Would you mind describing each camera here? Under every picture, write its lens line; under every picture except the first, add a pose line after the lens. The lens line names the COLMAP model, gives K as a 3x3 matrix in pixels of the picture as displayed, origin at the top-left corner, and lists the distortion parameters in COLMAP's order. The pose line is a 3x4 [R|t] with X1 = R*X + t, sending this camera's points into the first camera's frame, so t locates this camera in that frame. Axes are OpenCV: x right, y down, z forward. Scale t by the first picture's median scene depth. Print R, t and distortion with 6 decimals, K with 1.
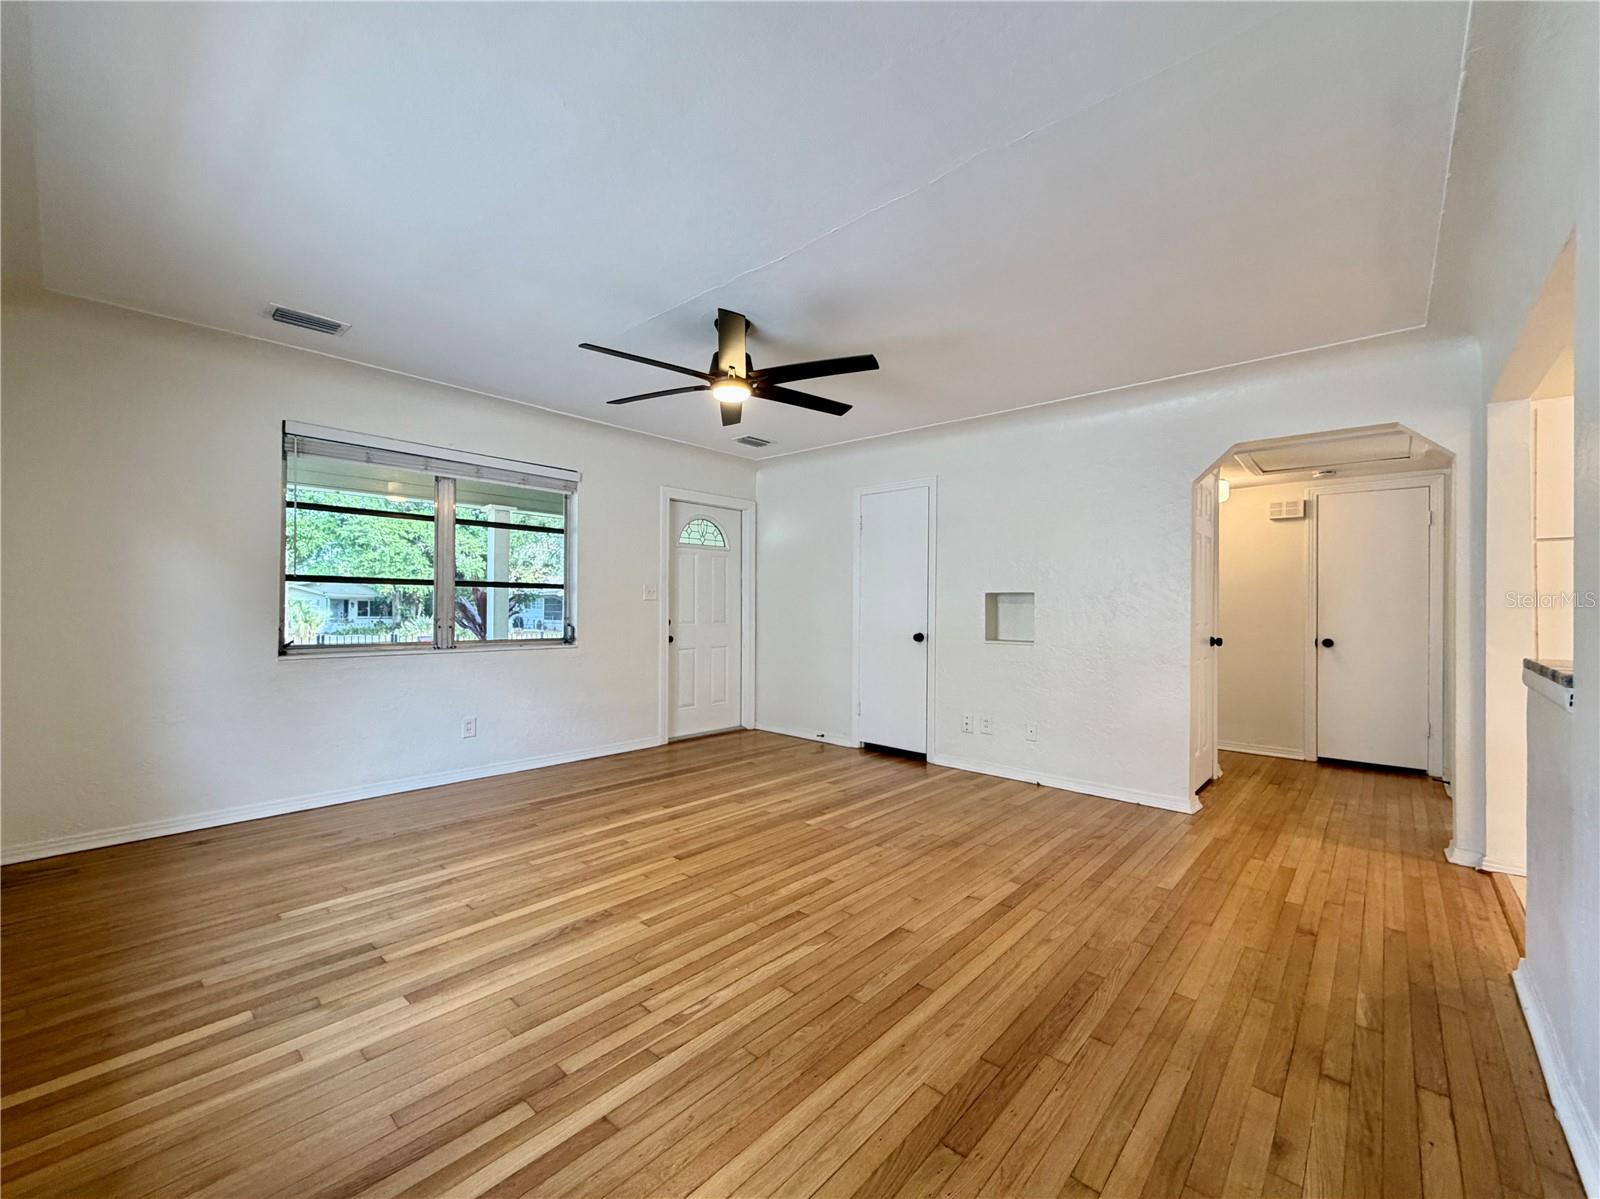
lens RADIAL K [[638.7, 0, 792.1], [0, 638.7, 608.9], [0, 0, 1]] dist [-0.000105, 0.000293]
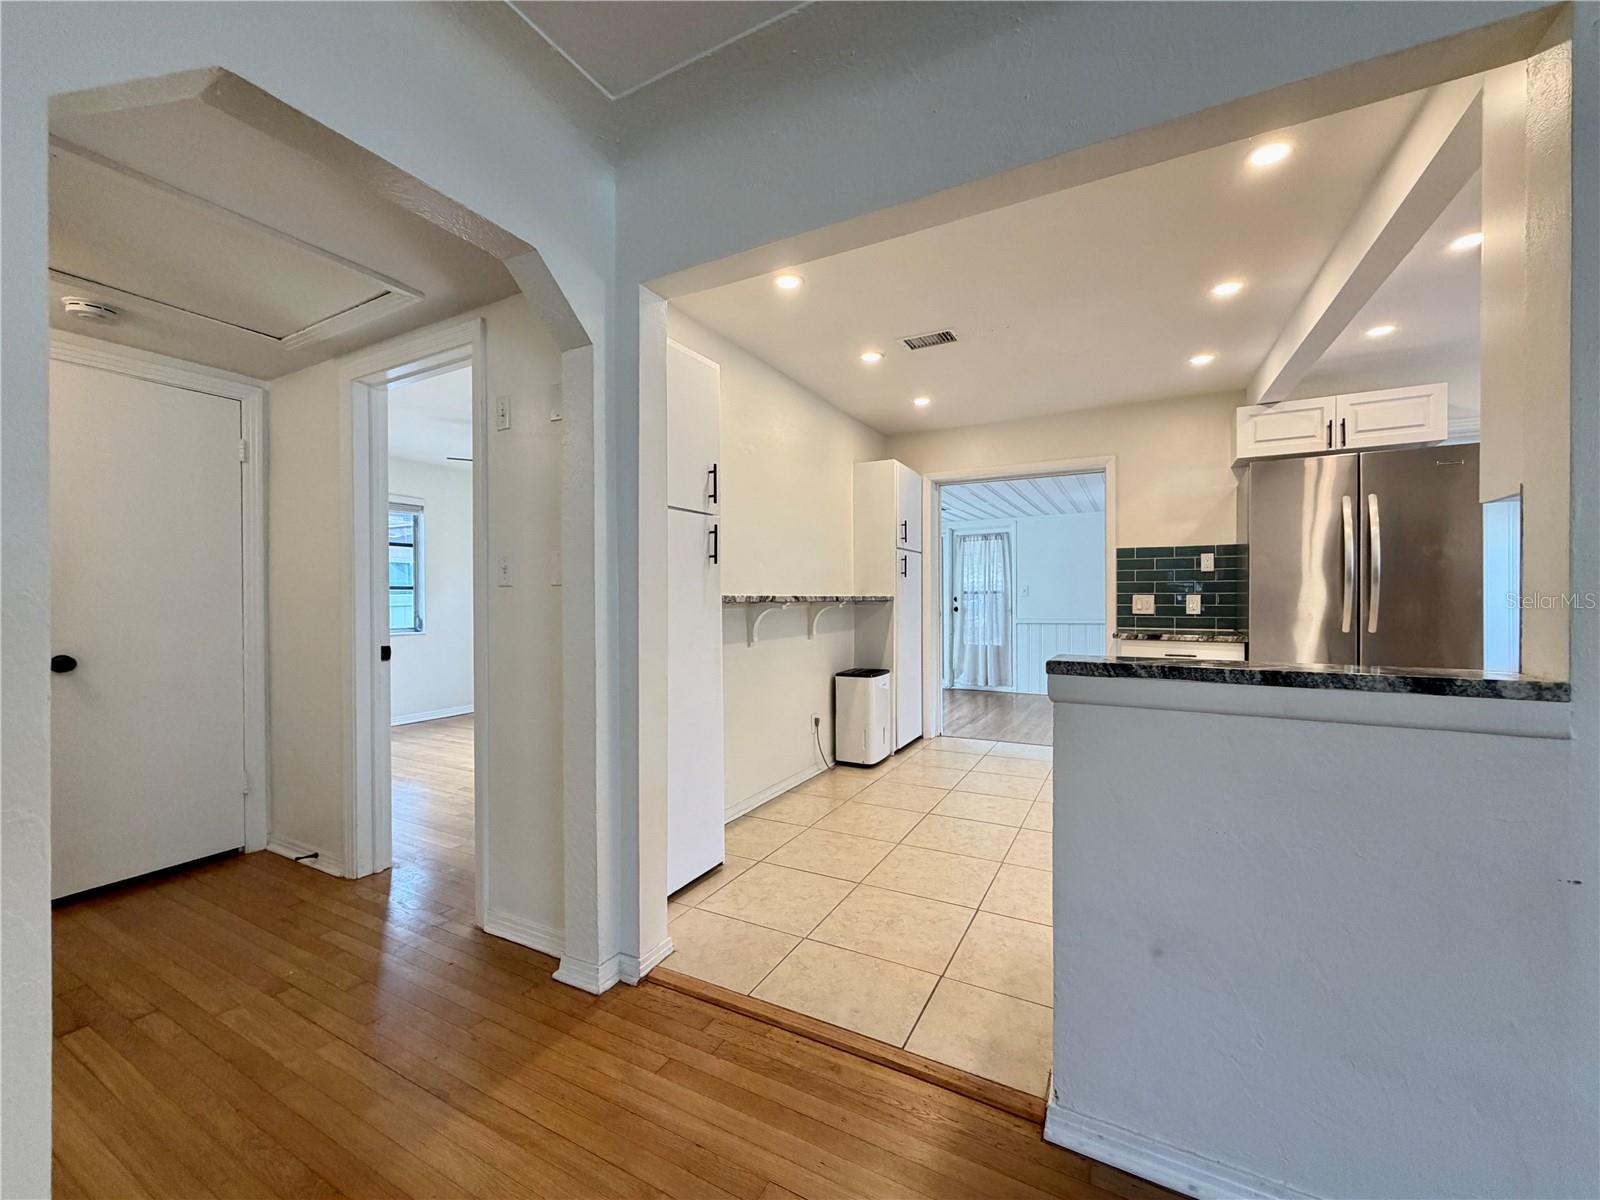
lens RADIAL K [[638.7, 0, 796.9], [0, 638.7, 601.9], [0, 0, 1]] dist [-0.000105, 0.000293]
pose [[-0.240558, -0.015213, 0.970516, 0.388210], [0.004652, 0.999848, 0.016825, 0.002524], [-0.970624, 0.008562, -0.240450, 0.978161]]
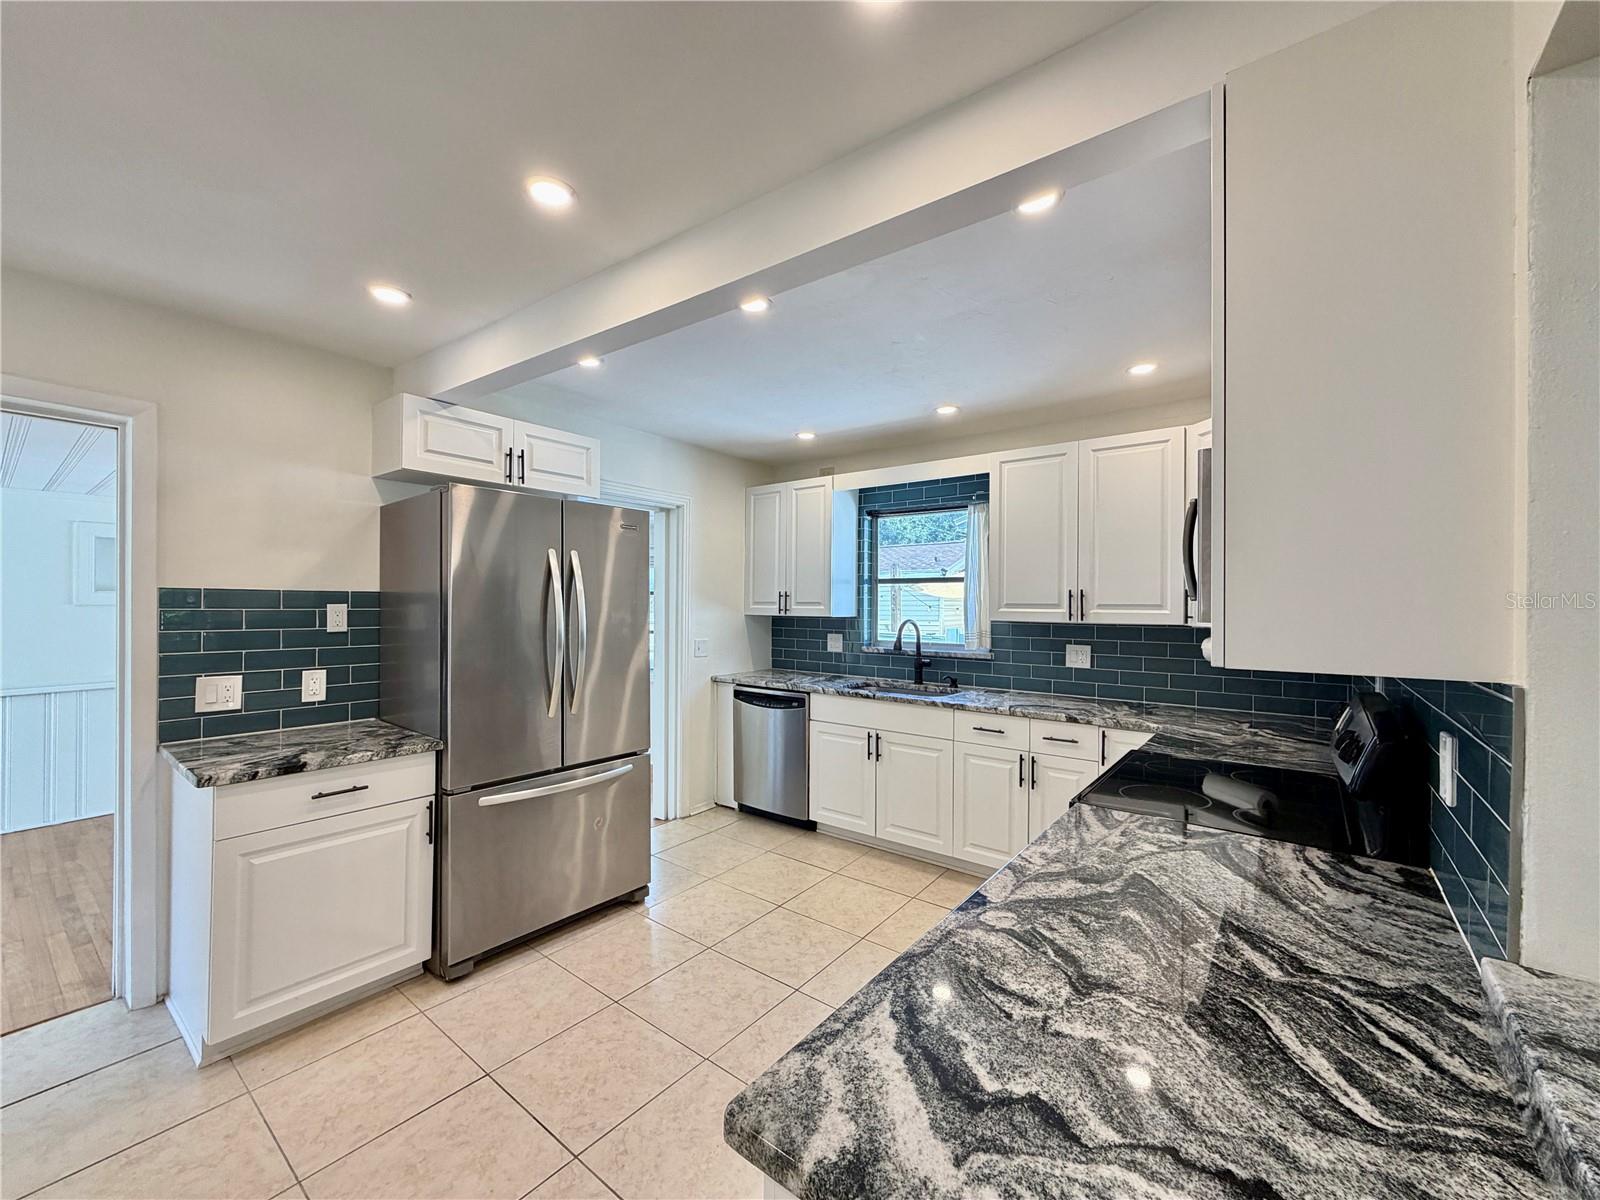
lens RADIAL K [[638.7, 0, 797.6], [0, 638.7, 603.0], [0, 0, 1]] dist [-0.000105, 0.000293]
pose [[-0.996655, -0.015653, -0.080209, 0.975462], [-0.015810, 0.999874, 0.001320, -0.090075], [0.080178, 0.002584, -0.996777, 0.701638]]
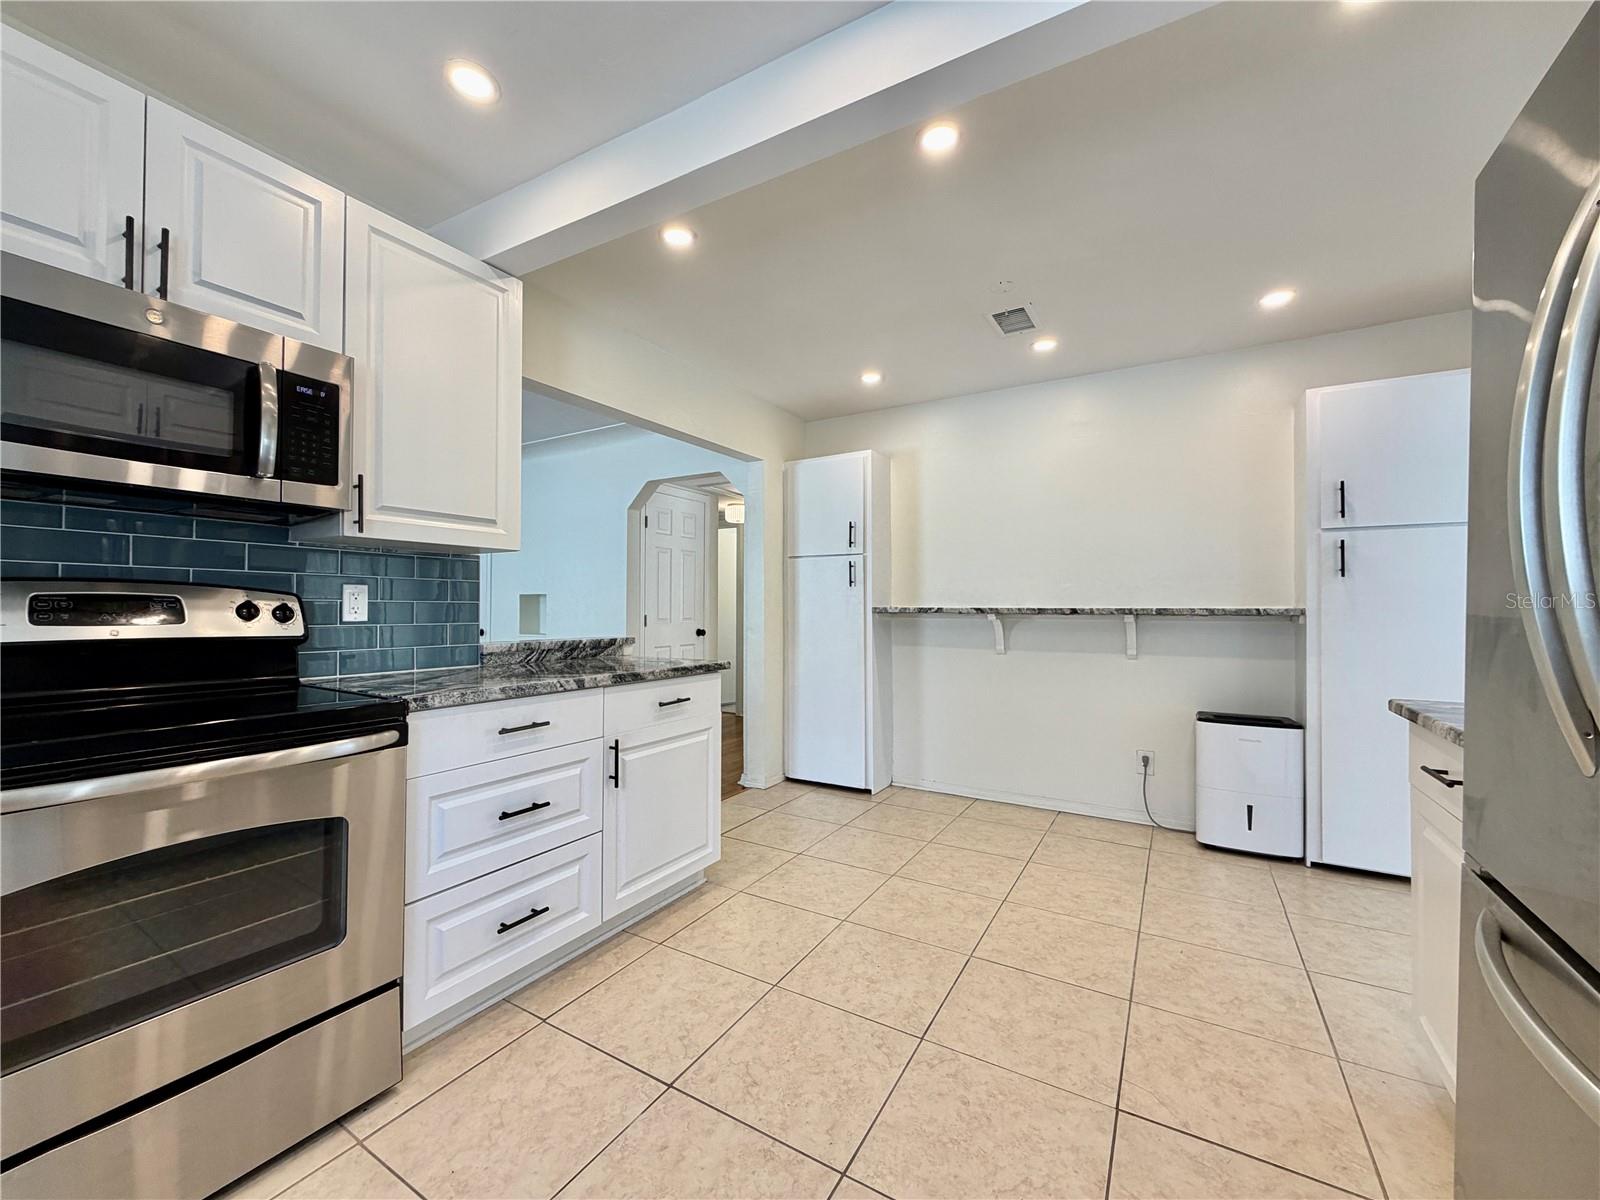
lens RADIAL K [[638.7, 0, 798.6], [0, 638.7, 602.0], [0, 0, 1]] dist [-0.000105, 0.000293]
pose [[0.979345, -0.004407, 0.202151, 0.892493], [0.006813, 0.999914, -0.011204, 0.011430], [-0.202084, 0.012350, 0.979290, -0.417259]]
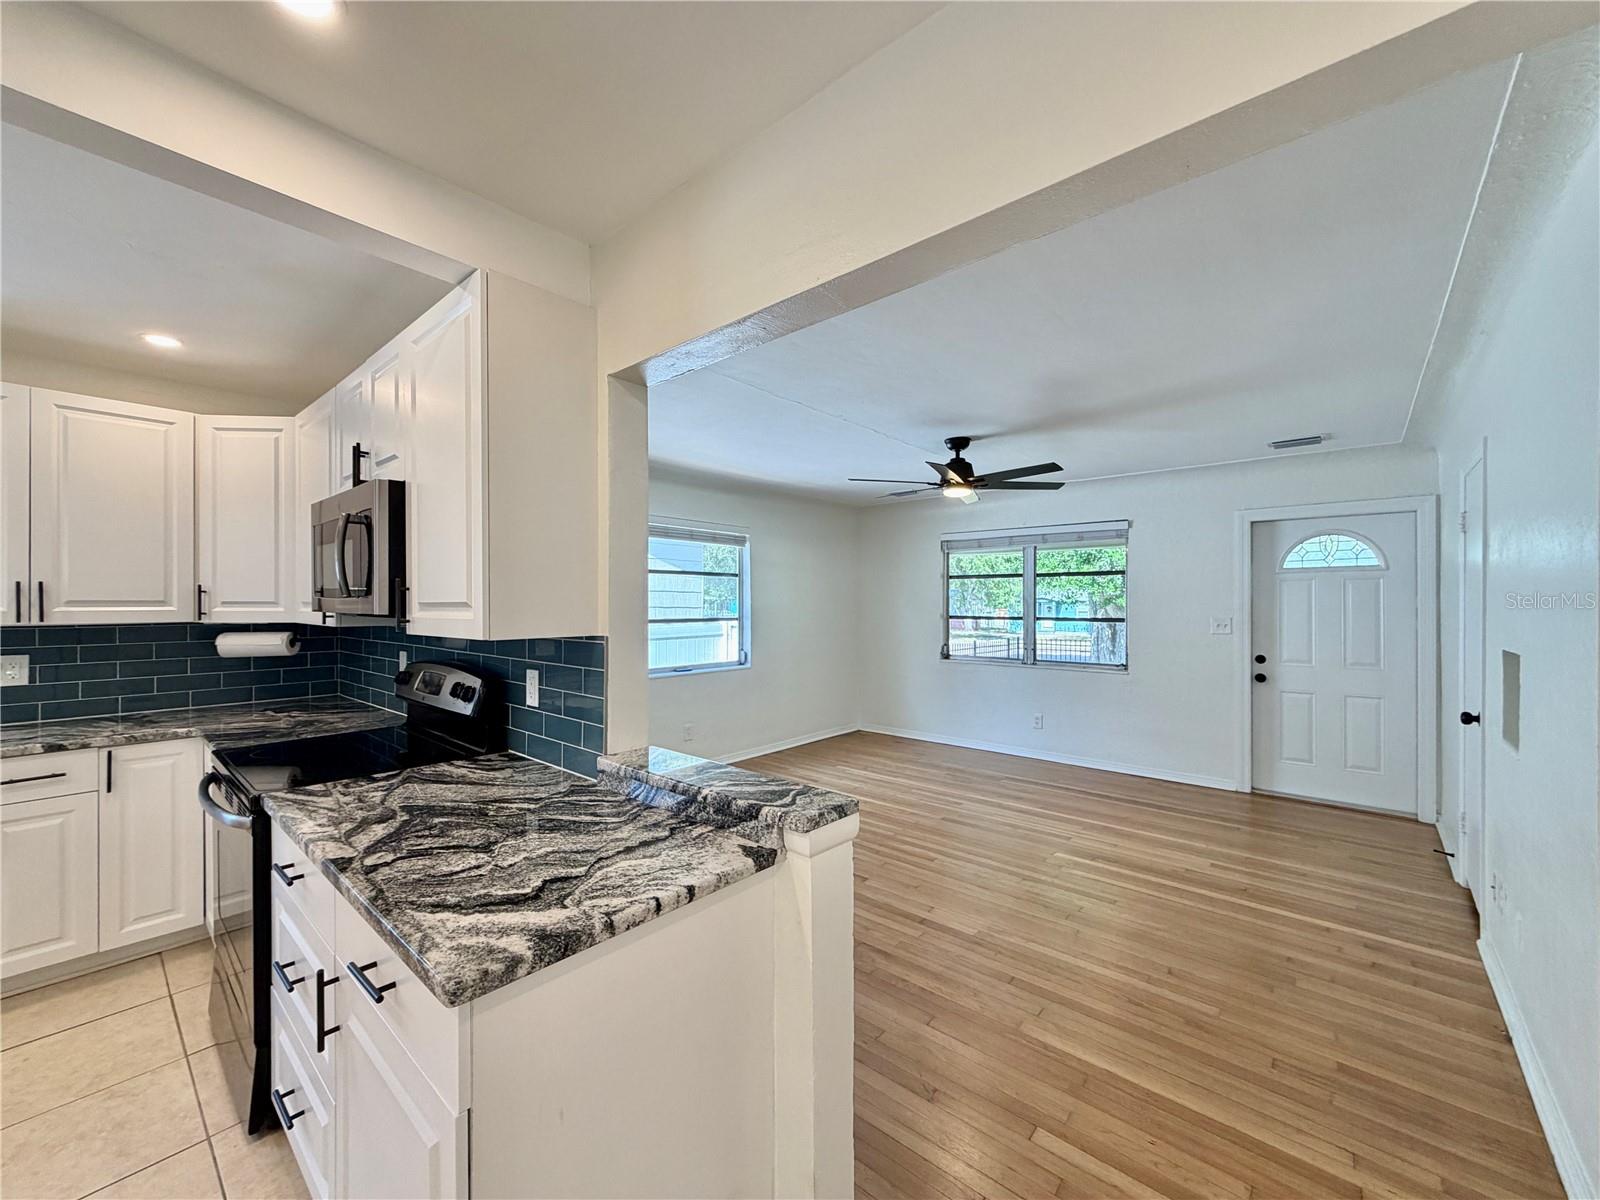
lens RADIAL K [[638.7, 0, 798.1], [0, 638.7, 603.3], [0, 0, 1]] dist [-0.000105, 0.000293]
pose [[0.025419, -0.008408, -0.999642, 1.273287], [-0.002941, 0.999960, -0.008485, -0.086396], [0.999673, 0.003156, 0.025393, 0.630576]]
